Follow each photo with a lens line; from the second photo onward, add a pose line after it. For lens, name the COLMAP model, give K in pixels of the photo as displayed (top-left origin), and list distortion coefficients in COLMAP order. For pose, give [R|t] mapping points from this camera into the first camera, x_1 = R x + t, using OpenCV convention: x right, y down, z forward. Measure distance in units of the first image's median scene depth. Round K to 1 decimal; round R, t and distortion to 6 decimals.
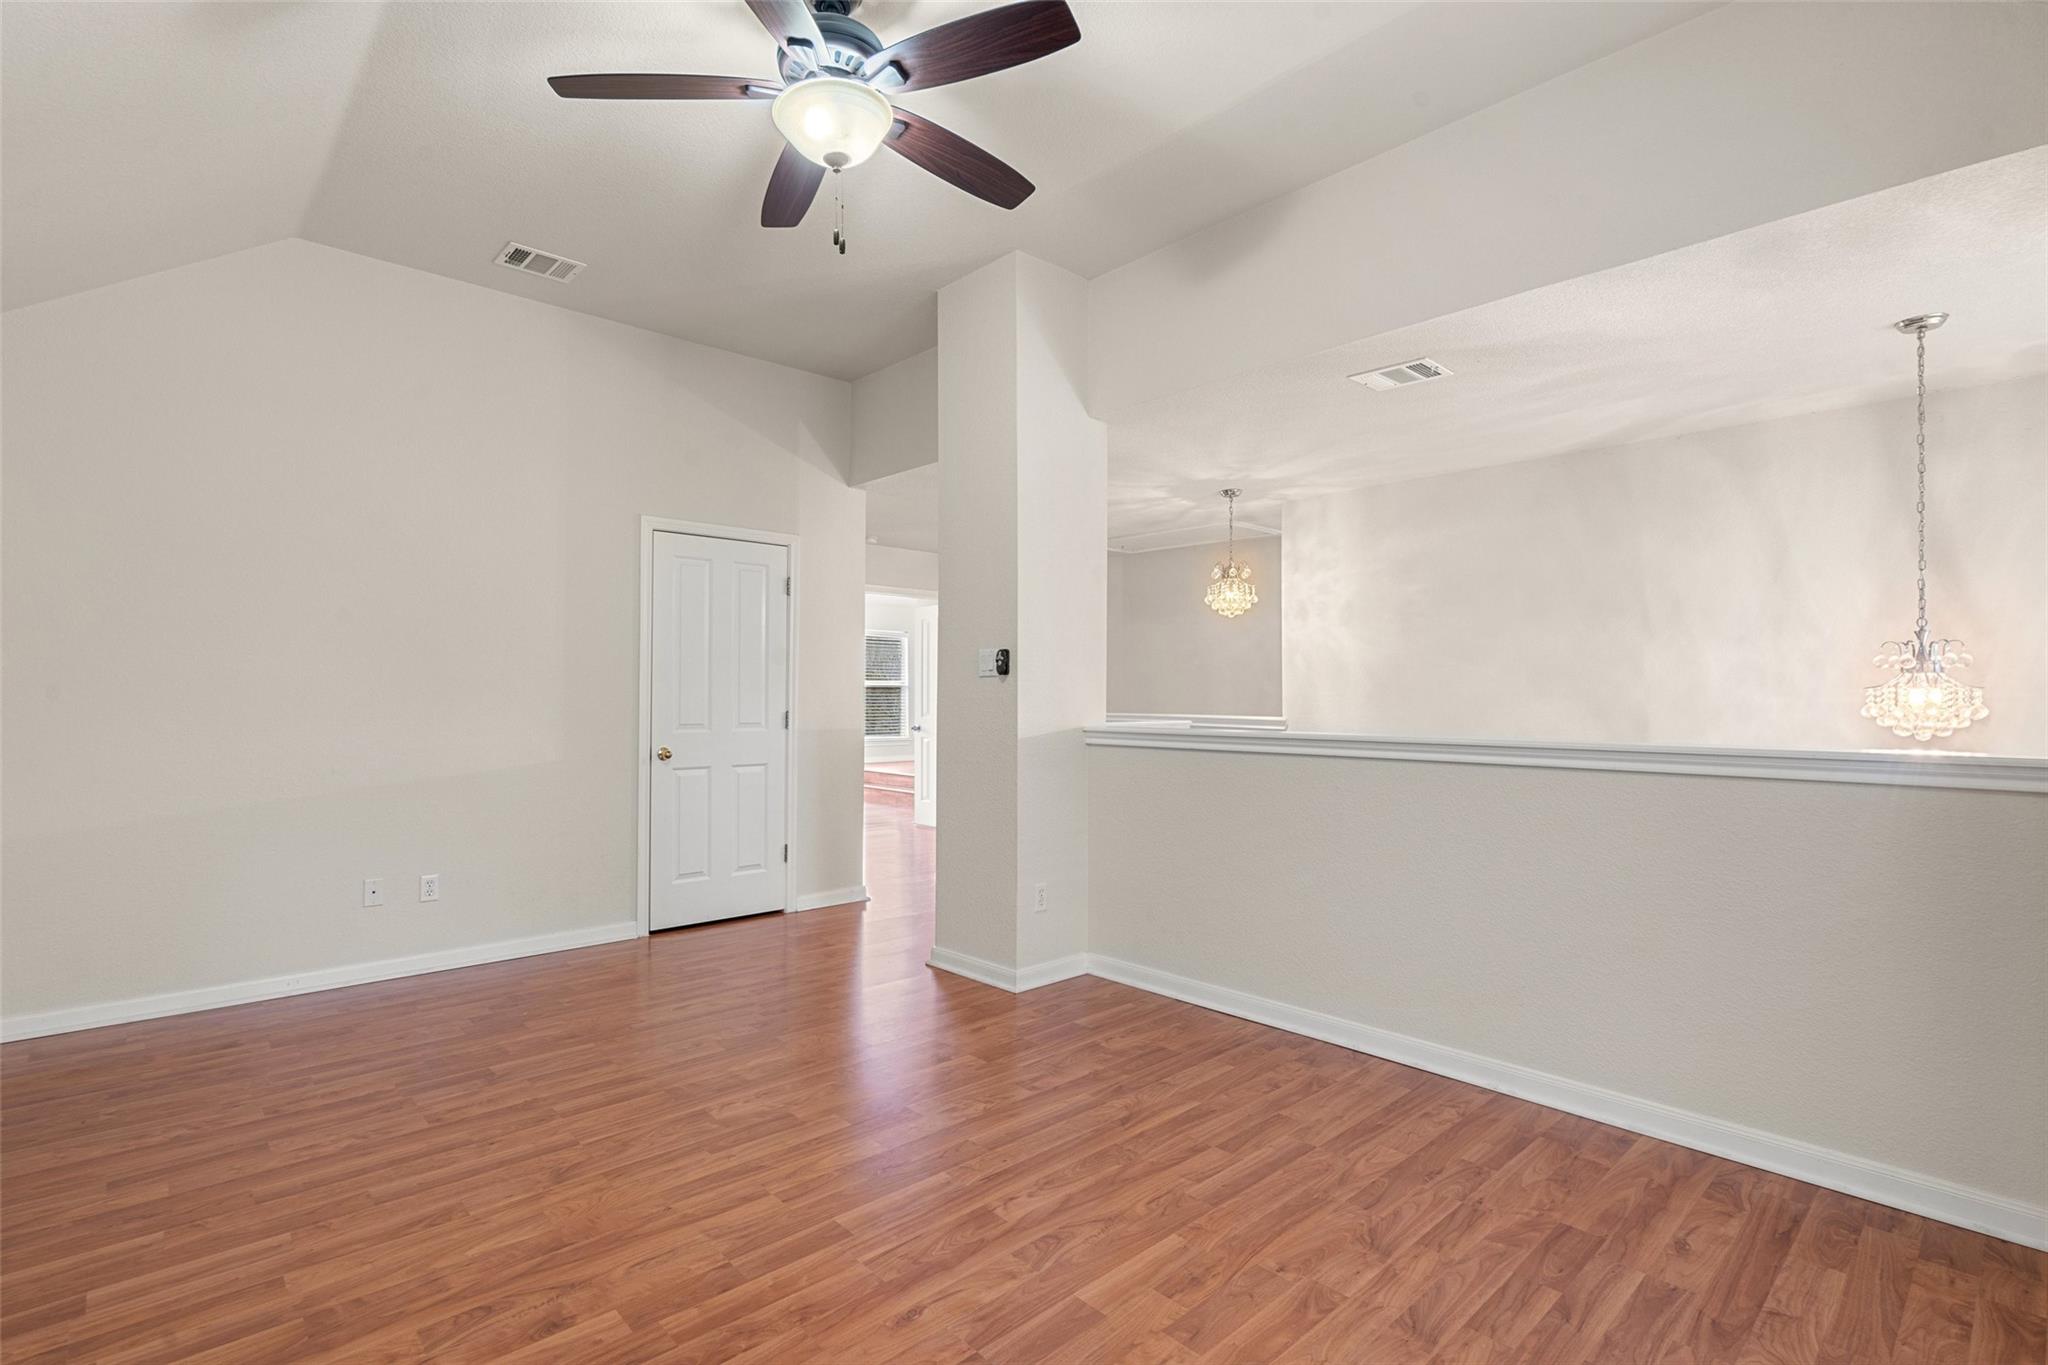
lens RADIAL K [[945.0, 0, 1016.7], [0, 945.0, 686.2], [0, 0, 1]] dist [0.002742, 0.000738]
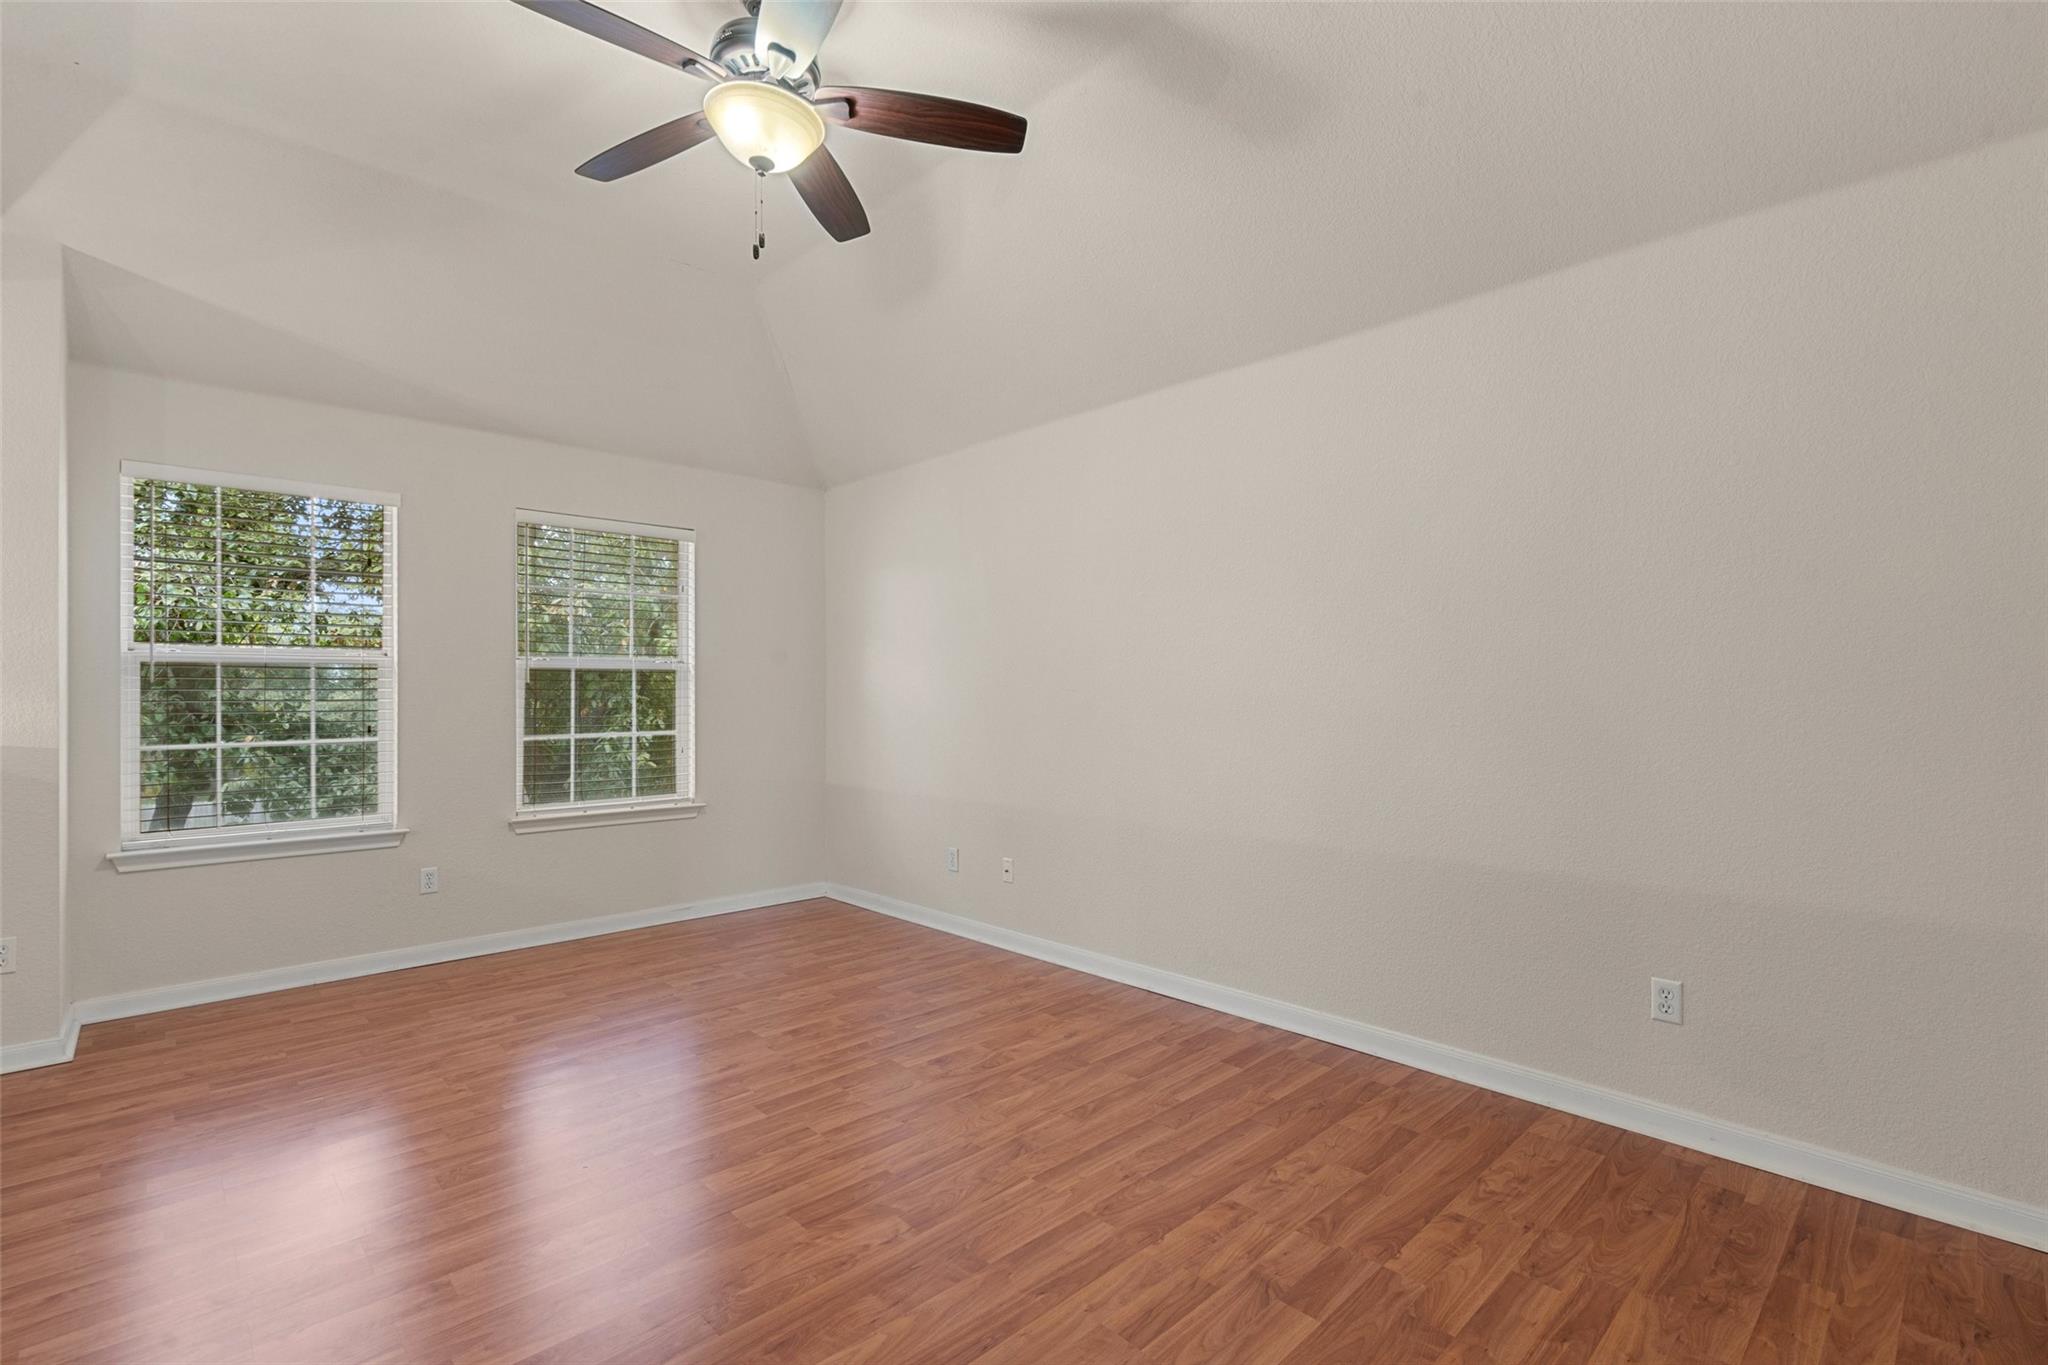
lens RADIAL K [[945.0, 0, 1016.7], [0, 945.0, 686.2], [0, 0, 1]] dist [0.002742, 0.000738]
pose [[-0.999995, -0.001014, -0.003086, -0.461957], [-0.000965, 0.999872, -0.015996, 0.018786], [0.003102, -0.015993, -0.999867, 2.012949]]
